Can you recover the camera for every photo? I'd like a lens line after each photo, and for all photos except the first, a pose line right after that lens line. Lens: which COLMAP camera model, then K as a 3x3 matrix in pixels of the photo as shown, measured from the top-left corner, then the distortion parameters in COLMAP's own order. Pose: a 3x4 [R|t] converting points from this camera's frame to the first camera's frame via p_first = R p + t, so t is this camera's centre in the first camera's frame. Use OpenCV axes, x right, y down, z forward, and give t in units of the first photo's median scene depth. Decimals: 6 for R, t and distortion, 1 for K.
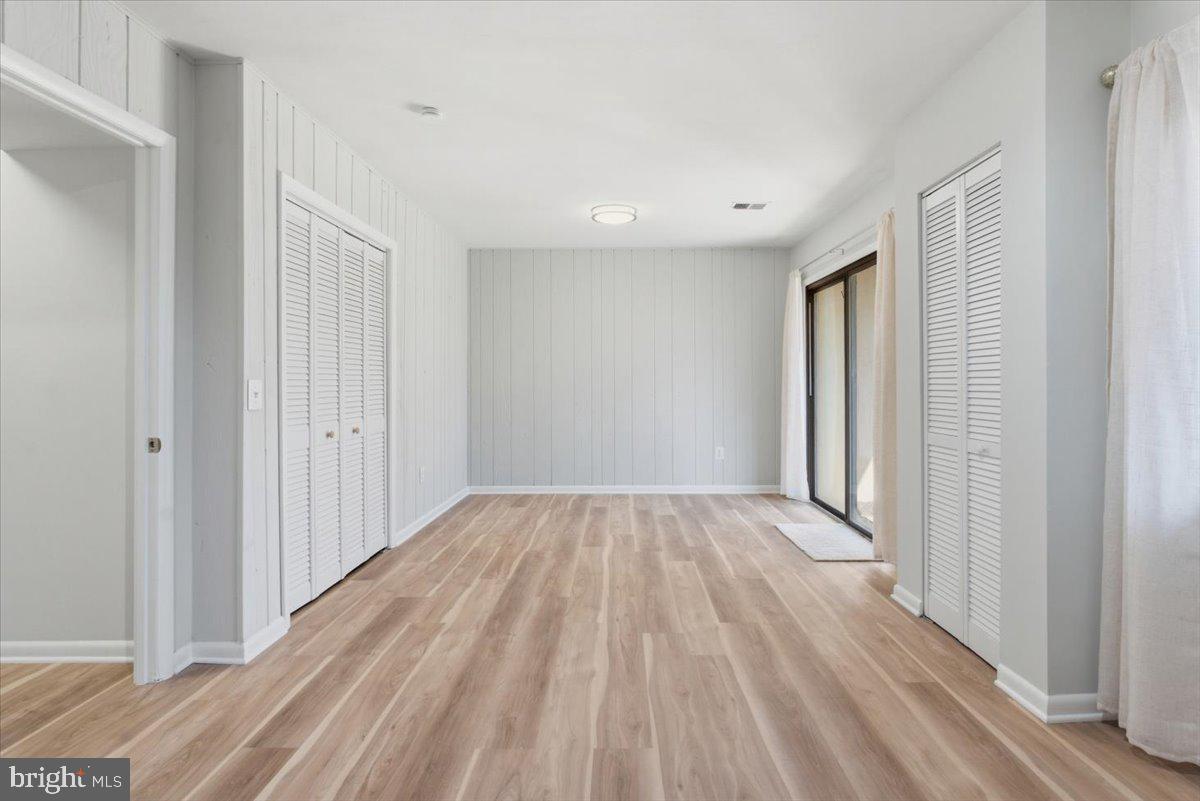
lens RADIAL K [[566.1, 0, 602.0], [0, 566.1, 387.4], [0, 0, 1]] dist [-0.009437, 0.001921]
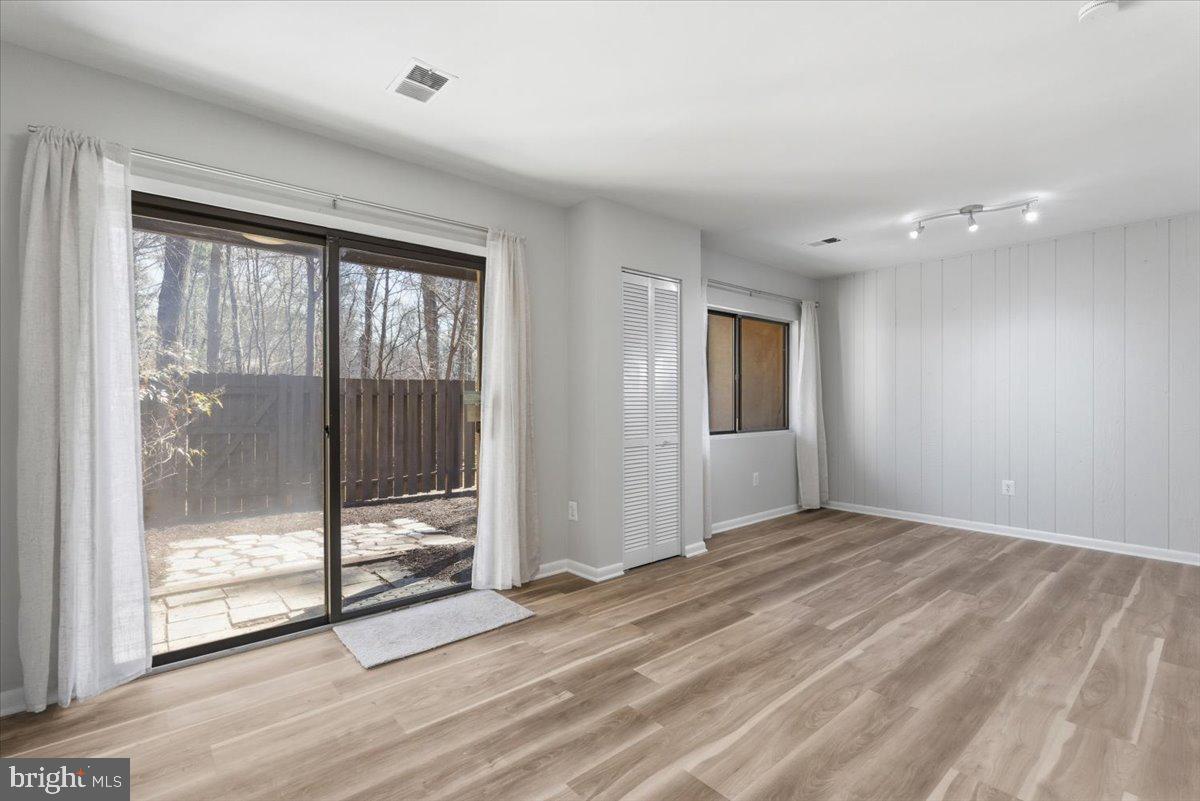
lens RADIAL K [[566.1, 0, 601.7], [0, 566.1, 400.0], [0, 0, 1]] dist [-0.009437, 0.001921]
pose [[-0.688938, 0.006421, 0.724792, -0.420068], [0.013706, 0.999897, 0.004170, -0.023213], [-0.724691, 0.012807, -0.688955, 2.080478]]
